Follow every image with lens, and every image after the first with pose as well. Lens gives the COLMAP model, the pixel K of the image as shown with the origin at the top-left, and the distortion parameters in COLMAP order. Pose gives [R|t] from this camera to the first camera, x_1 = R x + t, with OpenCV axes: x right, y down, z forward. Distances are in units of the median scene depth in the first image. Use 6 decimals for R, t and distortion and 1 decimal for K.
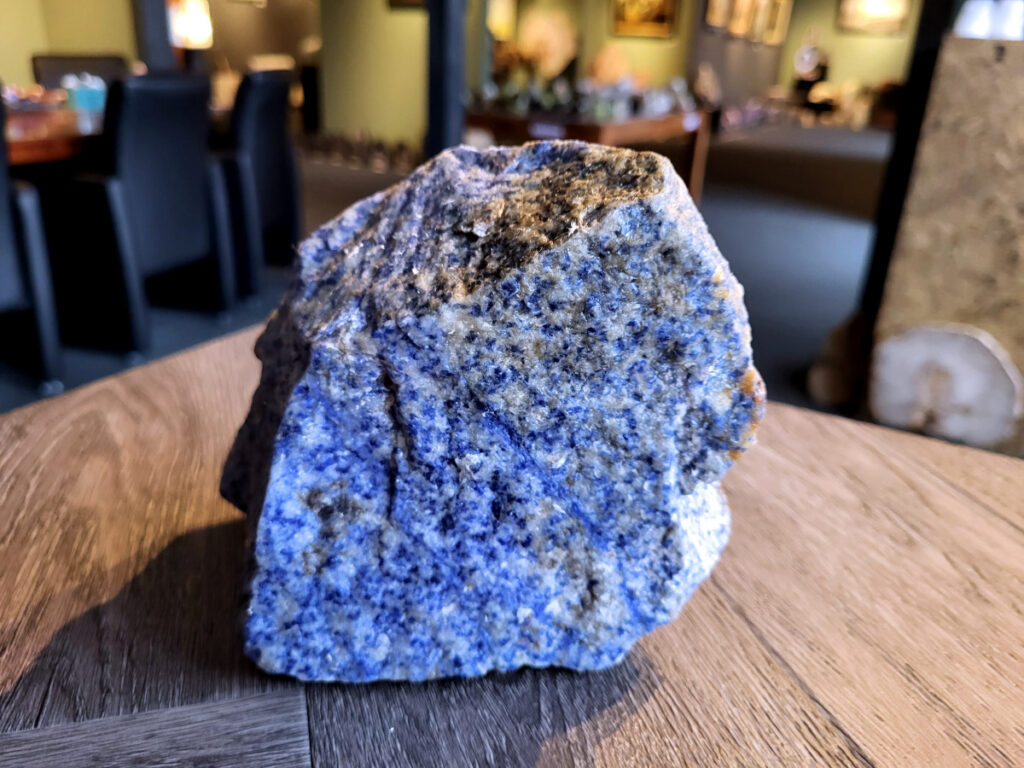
lens RADIAL K [[799.7, 0, 517.8], [0, 799.7, 390.5], [0, 0, 1]] dist [-0.021716, -0.013684]
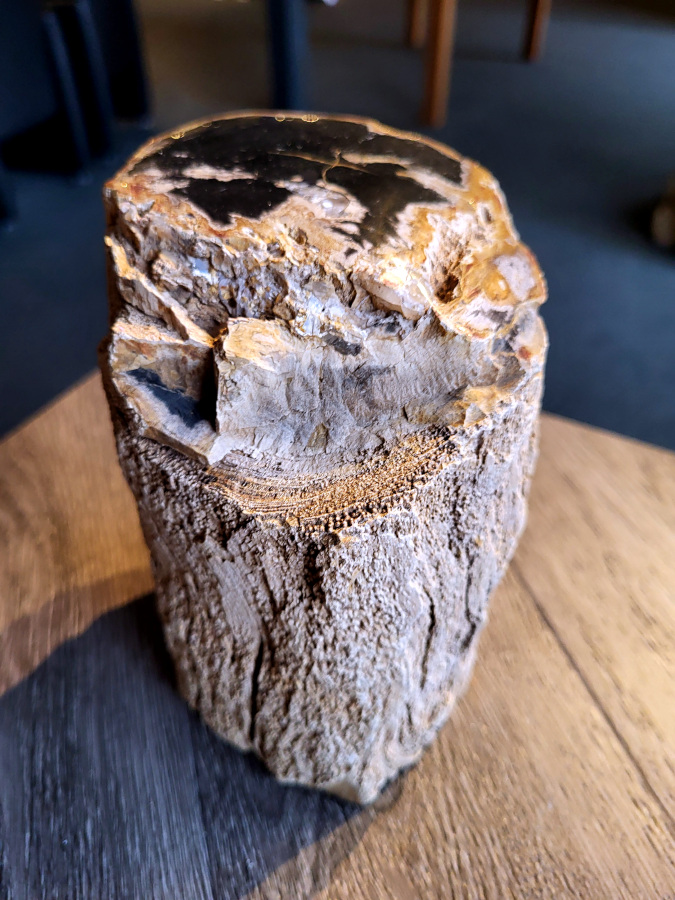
lens RADIAL K [[702.9, 0, 343.5], [0, 702.9, 451.6], [0, 0, 1]] dist [-0.021716, -0.013684]
pose [[0.998779, -0.030639, -0.038758, -0.073296], [0.041757, 0.942783, 0.330783, -0.452416], [0.026406, -0.331997, 0.942911, 0.399819]]
